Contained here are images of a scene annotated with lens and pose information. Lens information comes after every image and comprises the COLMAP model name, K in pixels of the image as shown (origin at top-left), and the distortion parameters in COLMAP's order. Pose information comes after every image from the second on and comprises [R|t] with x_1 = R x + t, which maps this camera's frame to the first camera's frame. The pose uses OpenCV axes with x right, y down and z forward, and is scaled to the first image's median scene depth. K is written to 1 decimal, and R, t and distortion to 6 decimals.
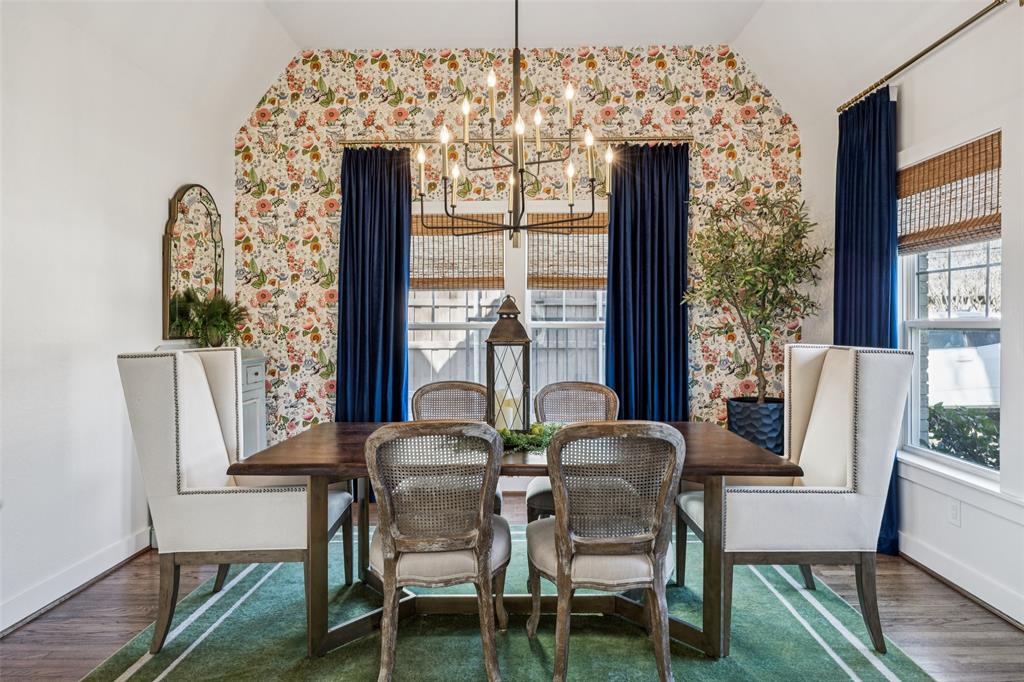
lens RADIAL K [[614.5, 0, 512.0], [0, 614.5, 341.0], [0, 0, 1]] dist [-0.000287, 0.000057]
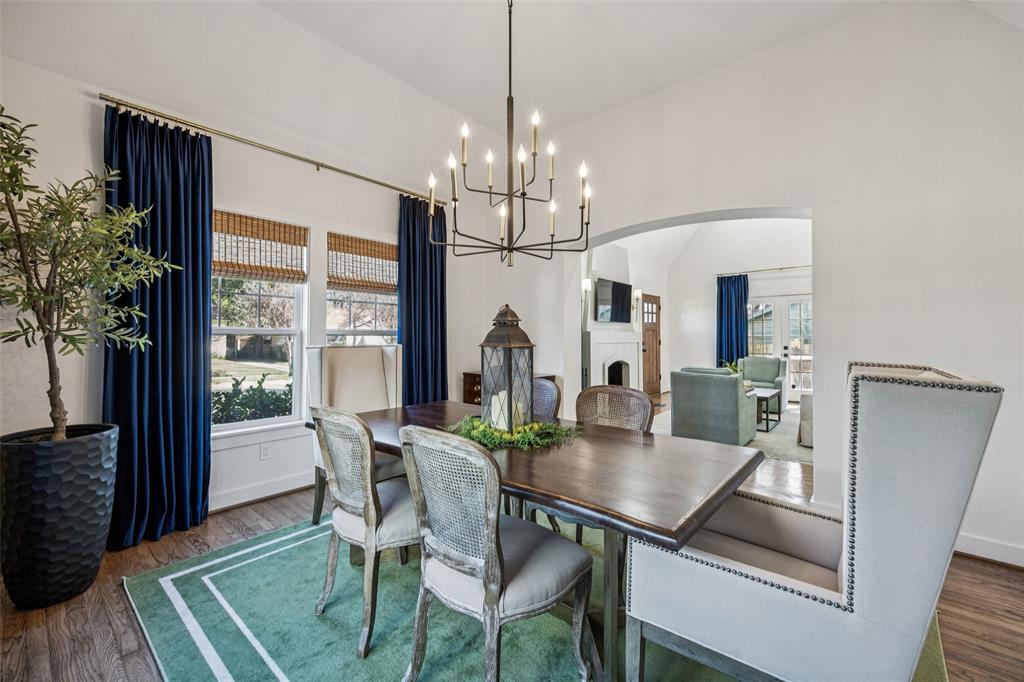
lens RADIAL K [[415.9, 0, 513.8], [0, 415.9, 334.0], [0, 0, 1]] dist [0.000474, 0.000103]
pose [[-0.780076, 0.002374, 0.625680, -0.425616], [0.014260, 0.999801, 0.013986, -0.028222], [-0.625522, 0.019832, -0.779955, 1.431051]]
